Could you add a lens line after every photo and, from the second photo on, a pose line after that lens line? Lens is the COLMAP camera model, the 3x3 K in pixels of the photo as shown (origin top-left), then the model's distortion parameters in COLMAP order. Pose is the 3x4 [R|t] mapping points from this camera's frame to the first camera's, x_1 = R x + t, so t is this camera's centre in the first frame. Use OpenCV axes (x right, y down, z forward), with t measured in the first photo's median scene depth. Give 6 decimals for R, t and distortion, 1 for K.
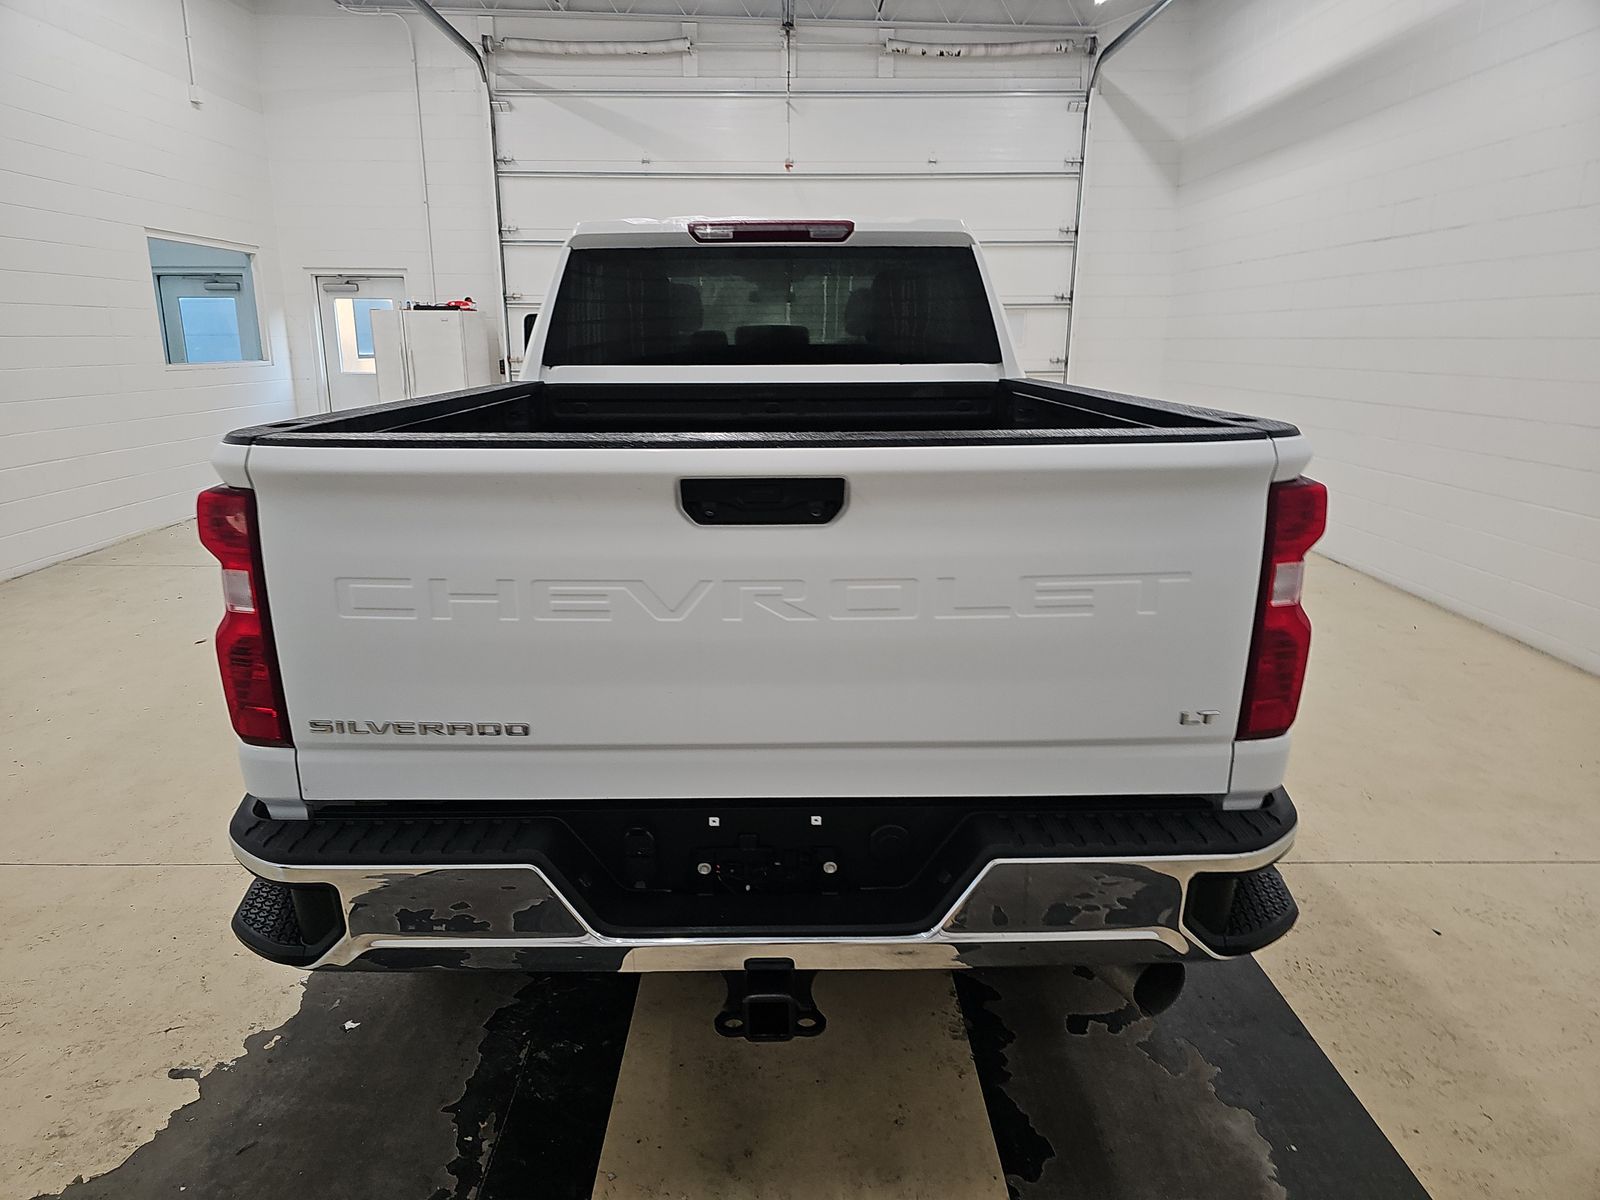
lens RADIAL K [[1066.0, 0, 803.7], [0, 1066.0, 602.1], [0, 0, 1]] dist [0.031209, -0.025807]
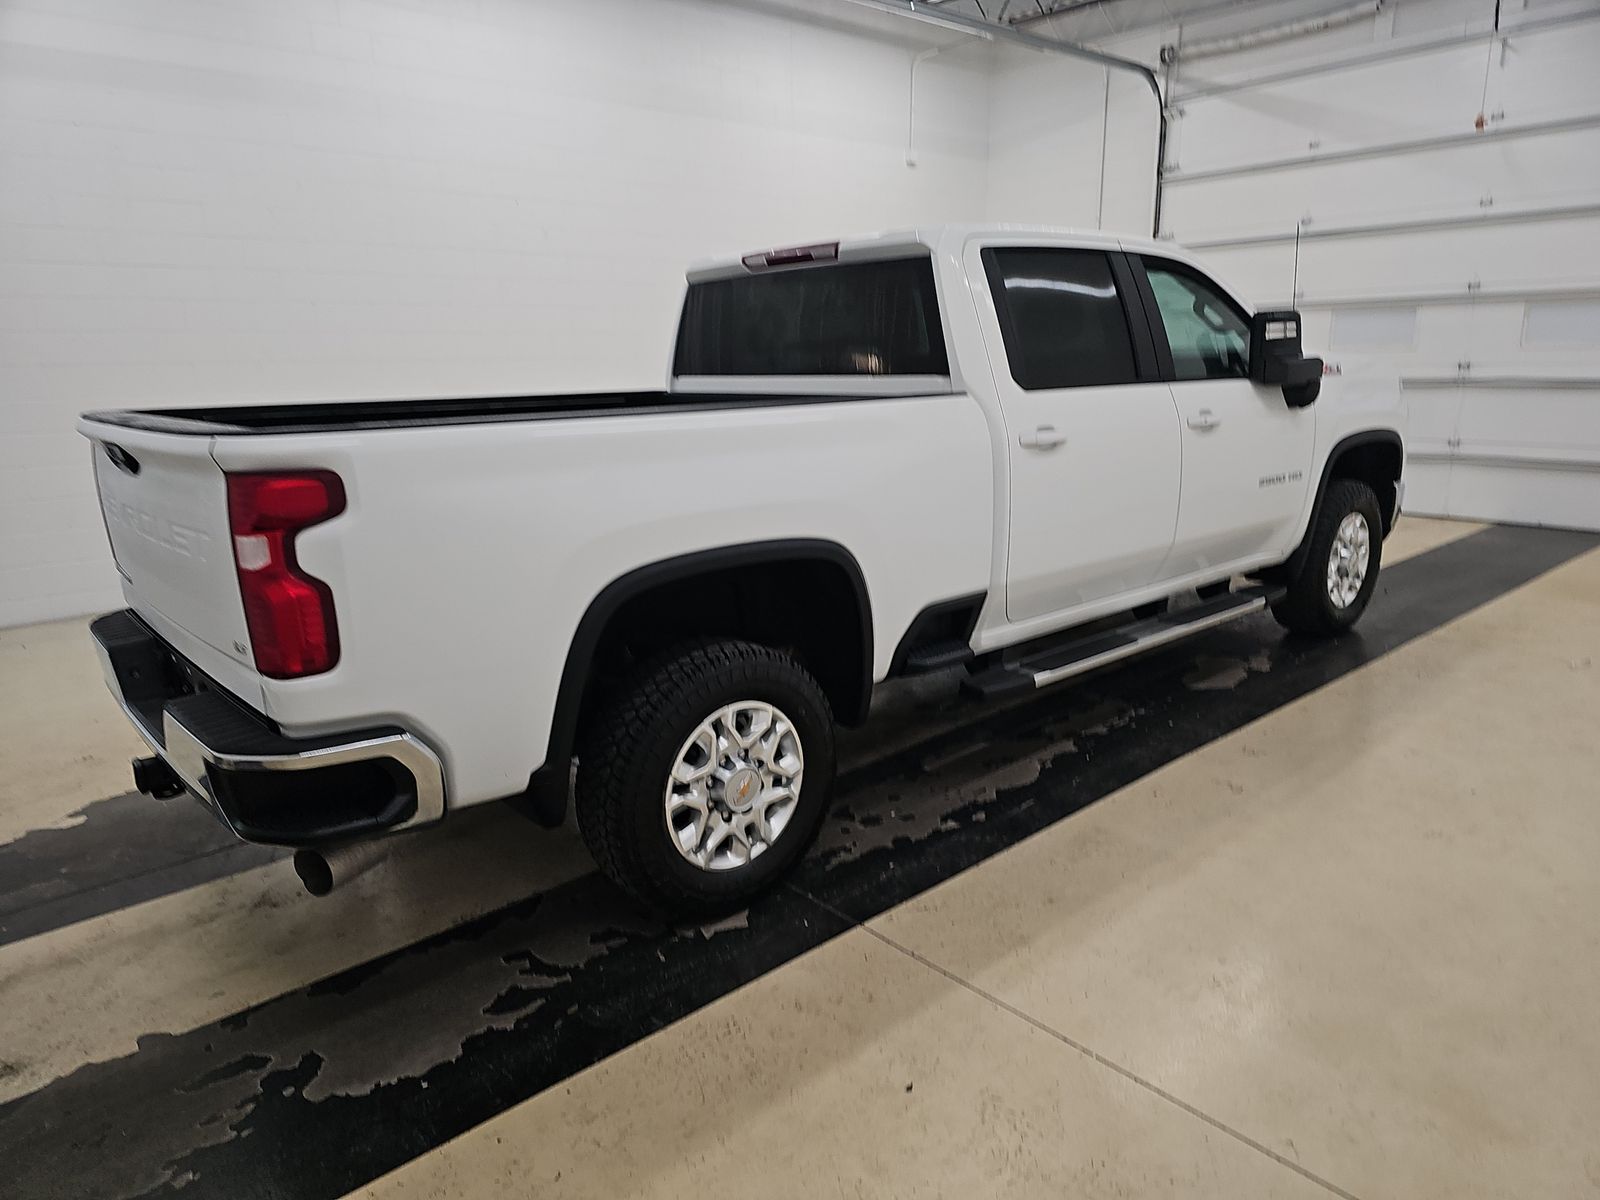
lens RADIAL K [[1066.0, 0, 801.0], [0, 1066.0, 602.2], [0, 0, 1]] dist [0.031209, -0.025807]
pose [[0.643877, 0.161774, -0.747831, 0.507296], [-0.164545, 0.983800, 0.071148, -0.044320], [0.747227, 0.077241, 0.660065, 0.179965]]
